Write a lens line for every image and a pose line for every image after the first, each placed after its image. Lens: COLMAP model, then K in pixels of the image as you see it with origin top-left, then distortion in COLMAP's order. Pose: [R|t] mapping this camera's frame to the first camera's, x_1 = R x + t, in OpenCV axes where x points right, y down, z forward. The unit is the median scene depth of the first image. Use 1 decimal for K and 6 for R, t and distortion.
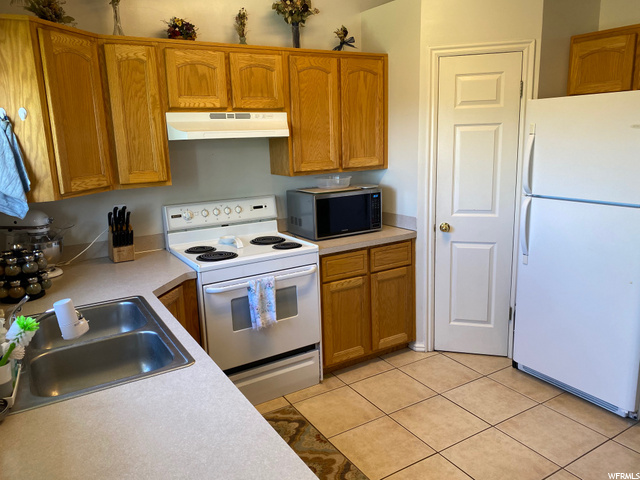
lens RADIAL K [[491.9, 0, 319.2], [0, 491.9, 235.0], [0, 0, 1]] dist [0.042844, -0.010616]
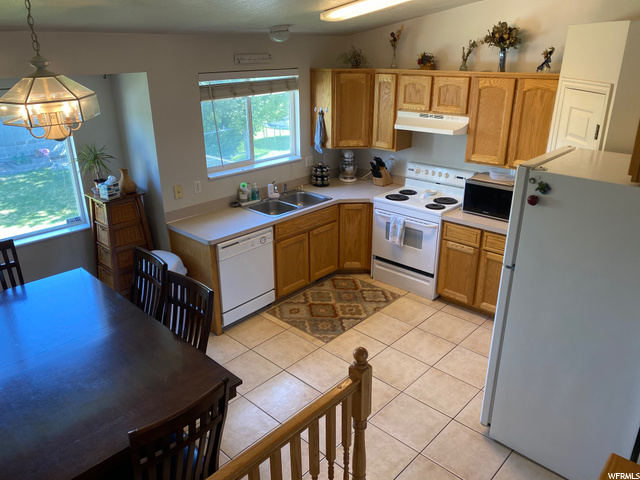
lens RADIAL K [[491.9, 0, 321.1], [0, 491.9, 241.4], [0, 0, 1]] dist [0.042844, -0.010616]
pose [[0.267099, 0.384287, -0.883731, 1.259054], [-0.199093, 0.919269, 0.339567, -0.334282], [0.942878, 0.085247, 0.322045, 0.188070]]
